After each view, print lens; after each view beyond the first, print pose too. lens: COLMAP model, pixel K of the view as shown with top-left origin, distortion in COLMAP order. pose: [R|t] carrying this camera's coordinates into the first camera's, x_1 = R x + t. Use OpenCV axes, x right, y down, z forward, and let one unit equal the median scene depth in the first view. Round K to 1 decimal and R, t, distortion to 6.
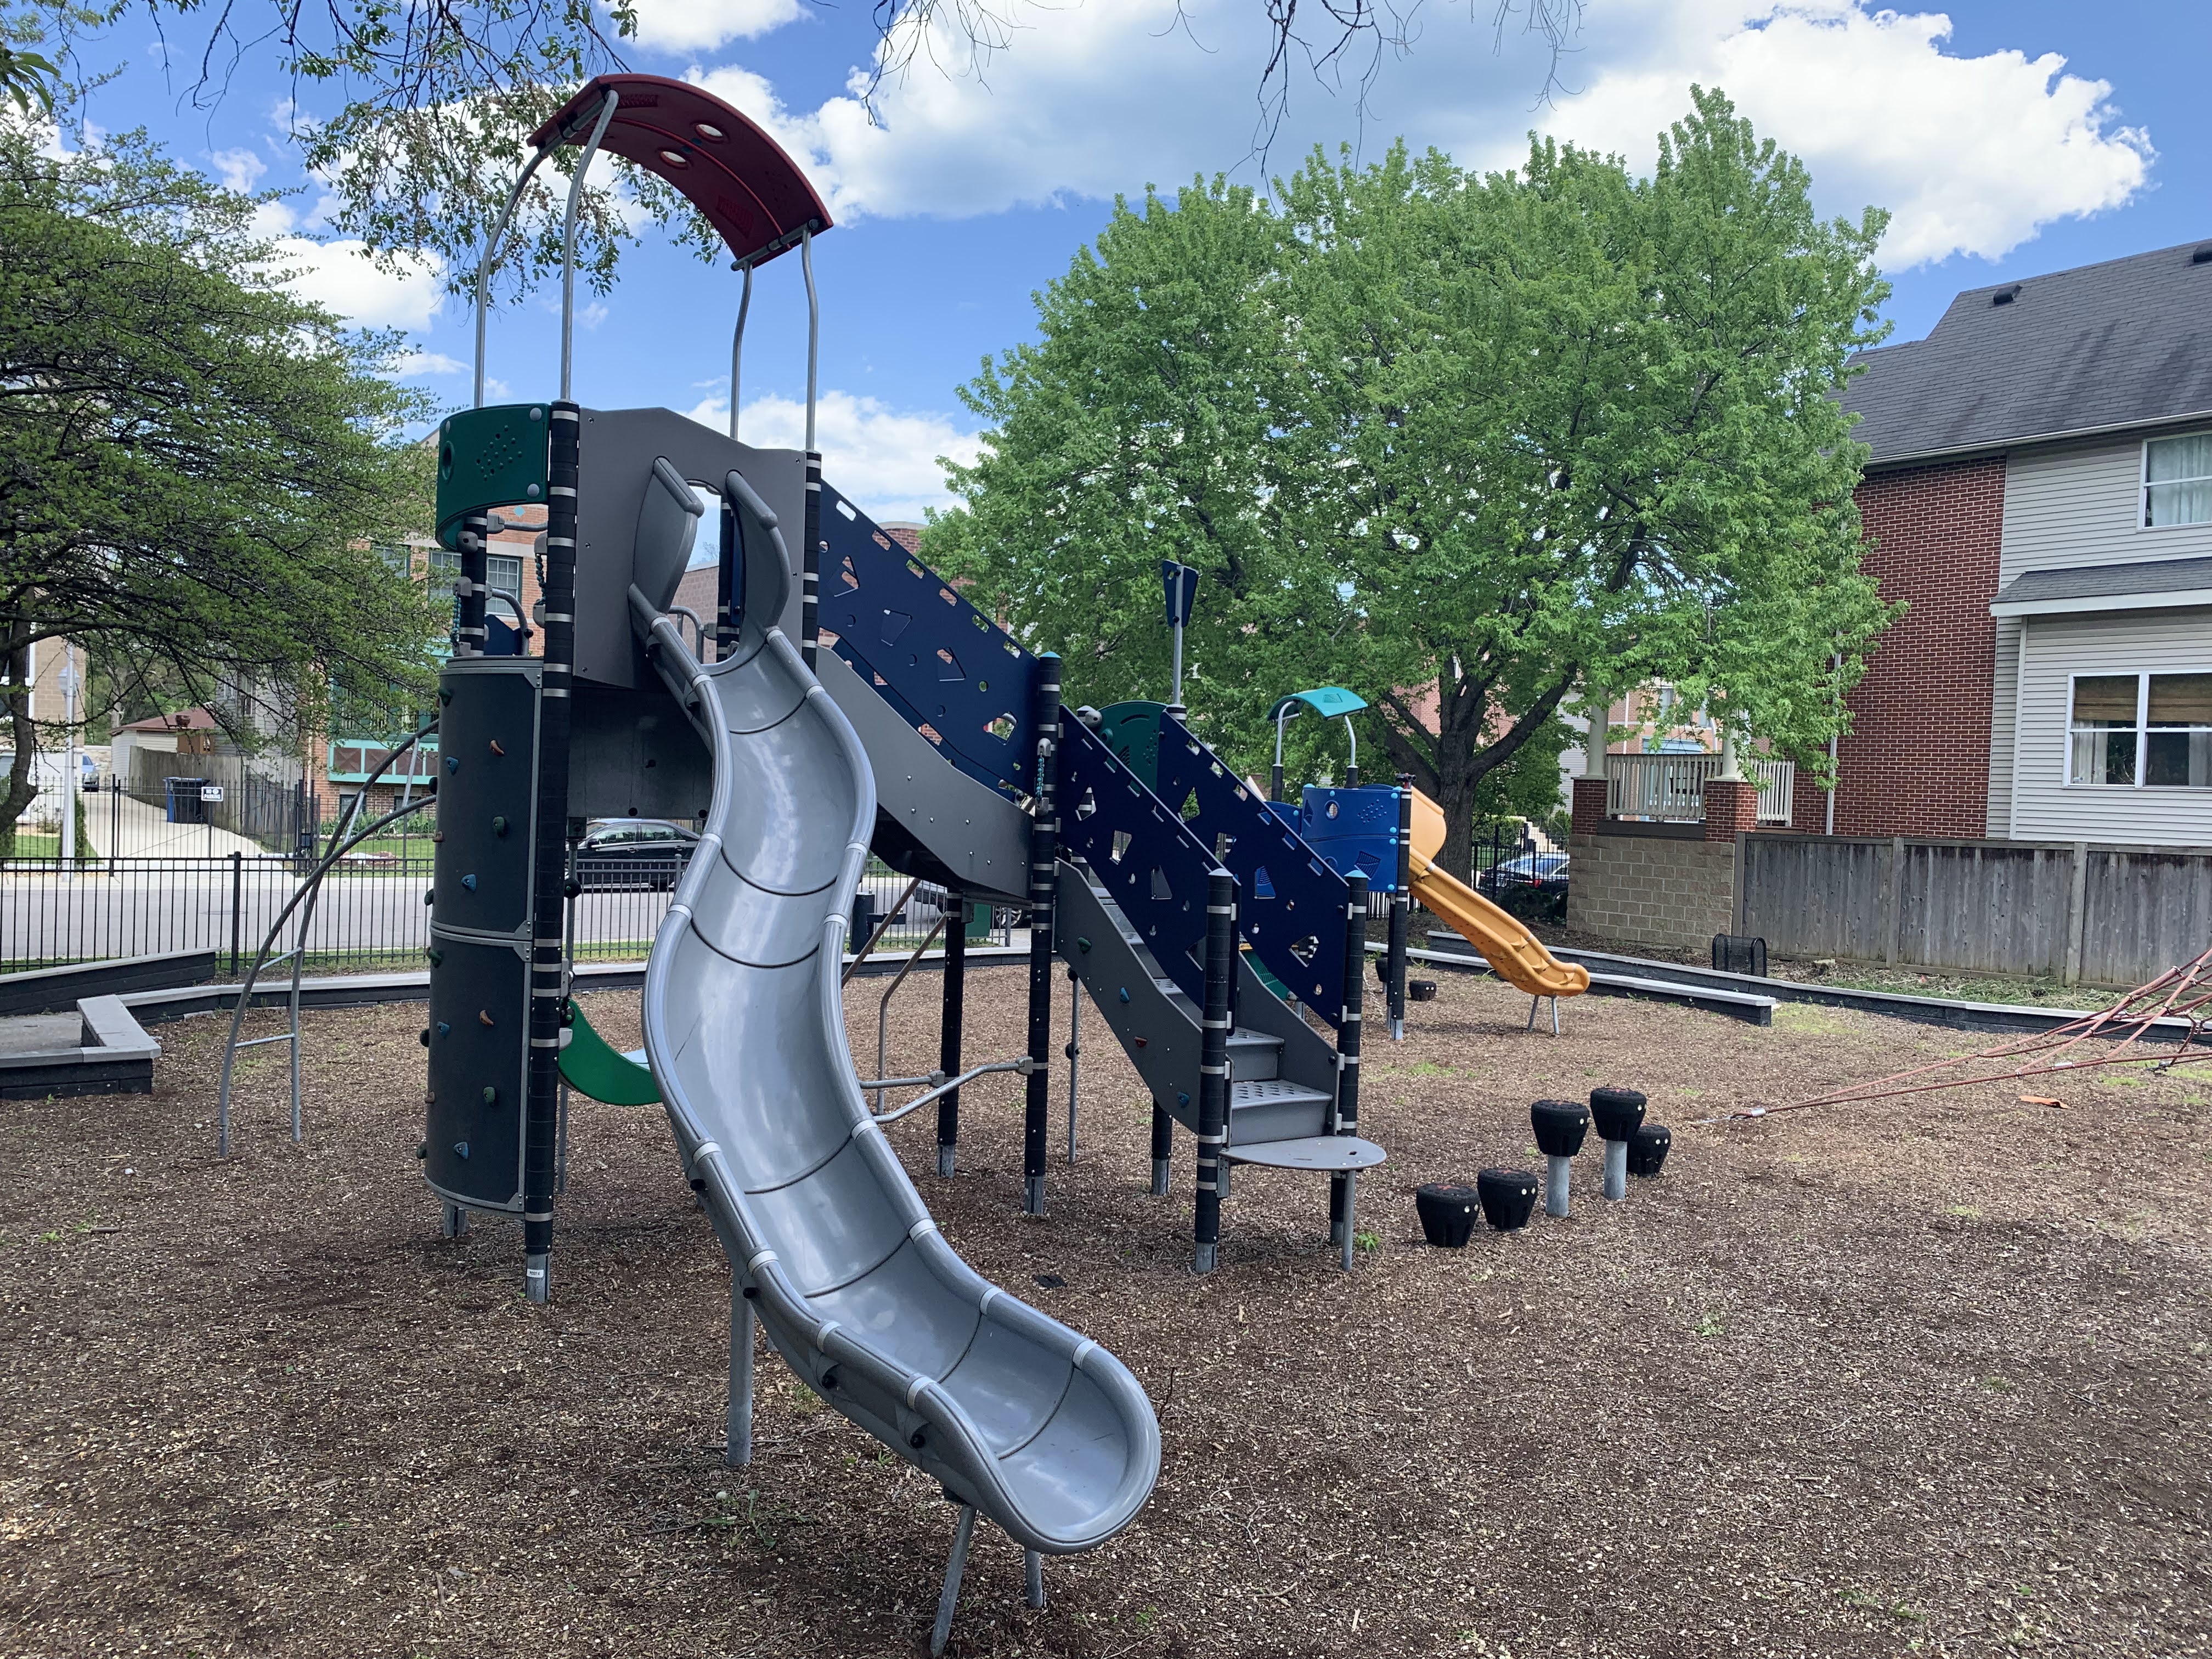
lens RADIAL K [[1660.7, 0, 1106.0], [0, 1660.7, 829.5], [0, 0, 1]] dist [0.065735, -0.079217]
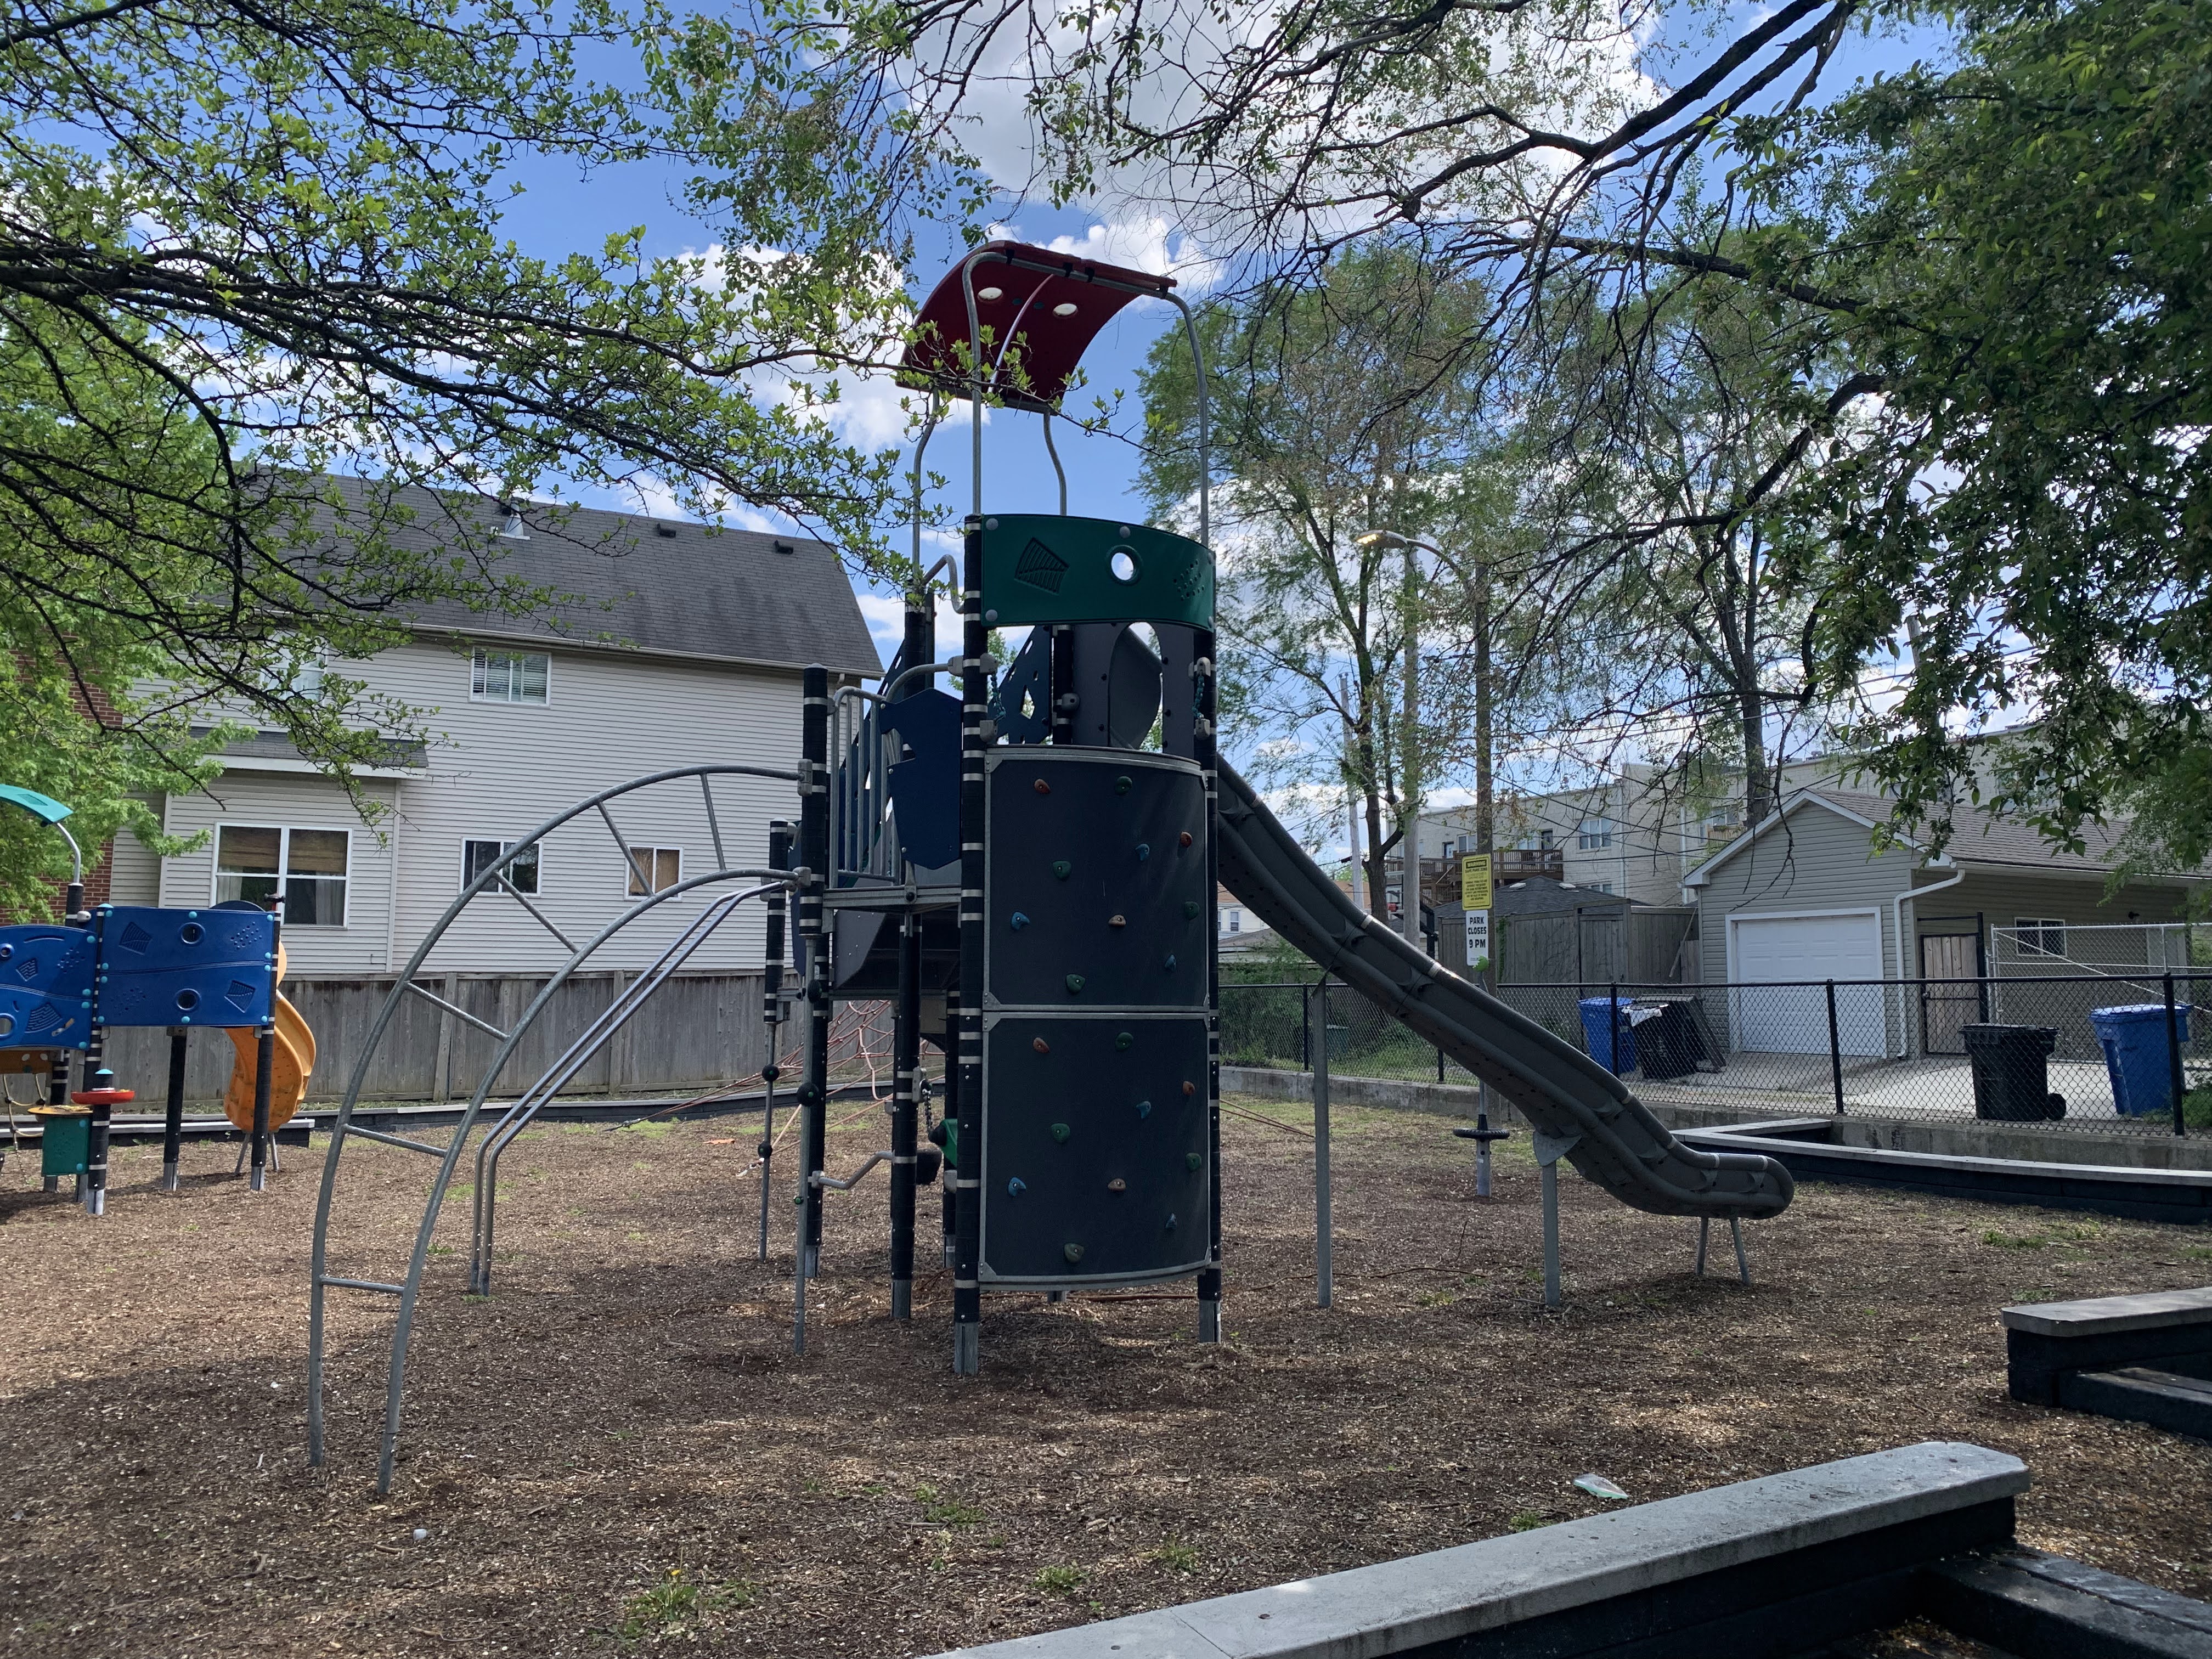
lens RADIAL K [[1687.3, 0, 1098.5], [0, 1687.3, 816.1], [0, 0, 1]] dist [0.042637, -0.043349]
pose [[0.163872, 0.070421, 0.983965, -0.652672], [0.026610, 0.996770, -0.075769, 0.004945], [-0.986123, 0.038600, 0.161469, 0.364365]]
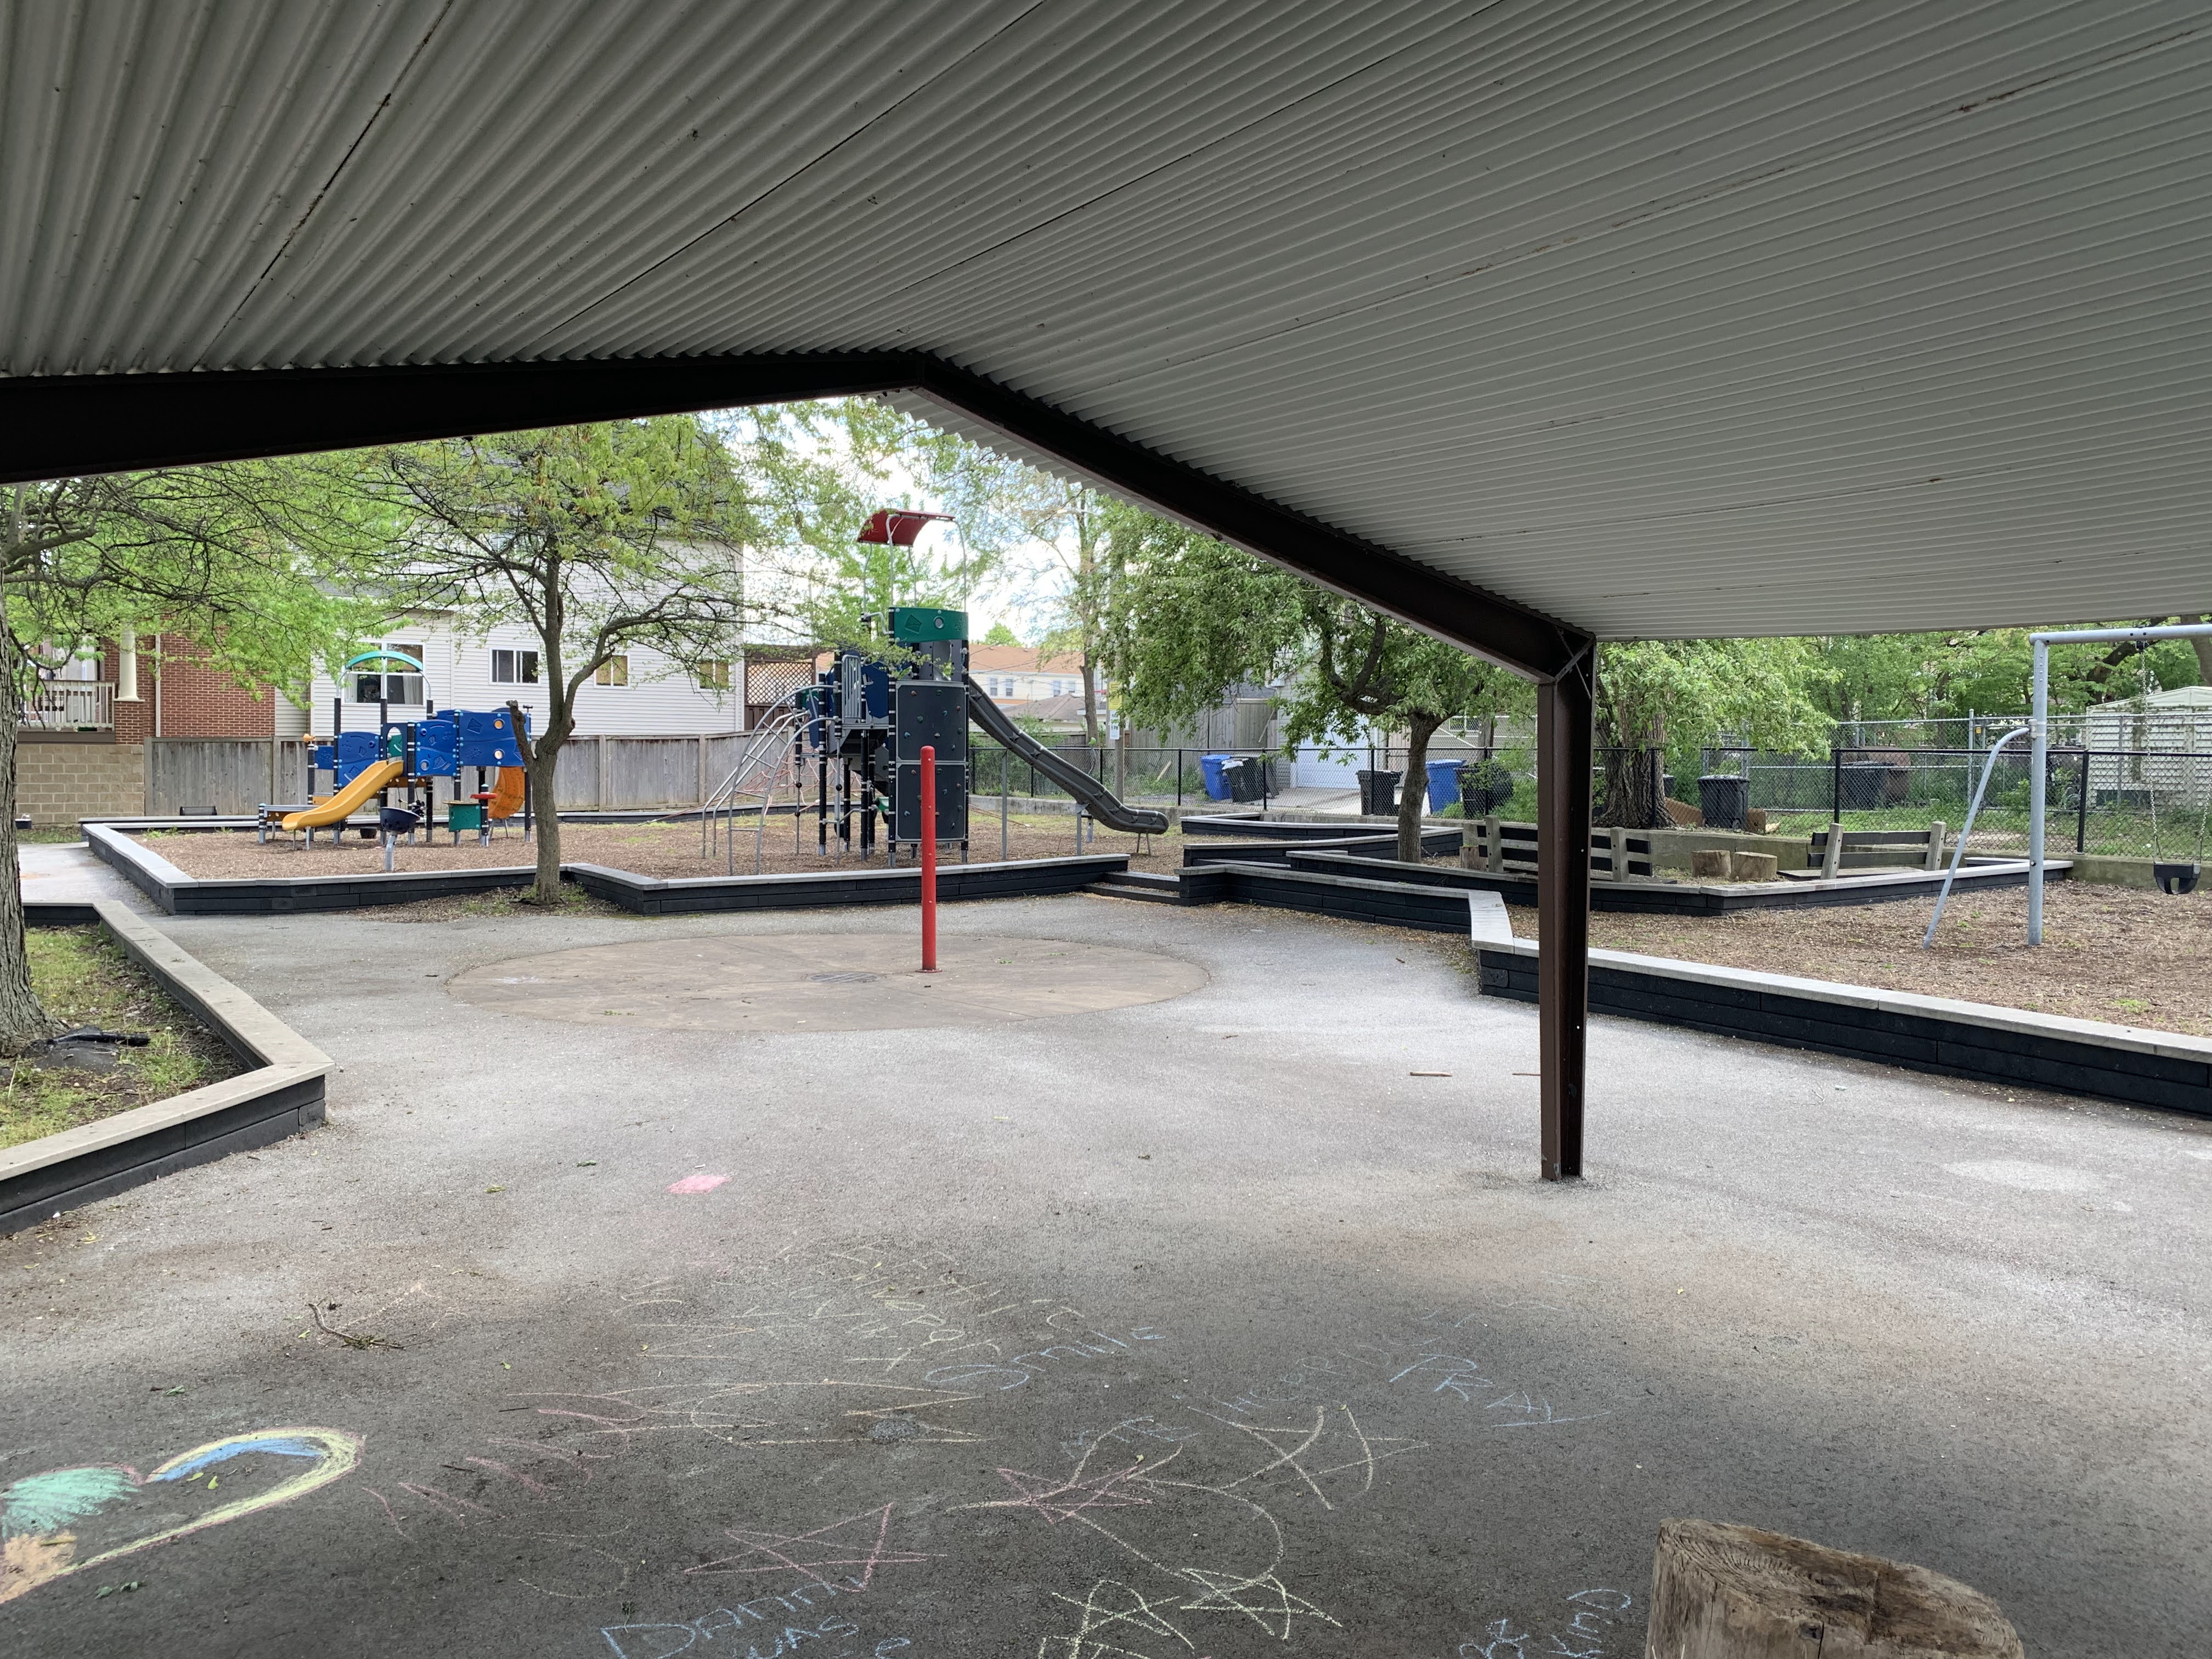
lens RADIAL K [[1660.7, 0, 1106.0], [0, 1660.7, 829.5], [0, 0, 1]] dist [0.065735, -0.079217]
pose [[0.032111, -0.083645, 0.995978, -1.713738], [0.018585, 0.996370, 0.083079, -0.039557], [-0.999312, 0.015843, 0.033549, 0.231234]]
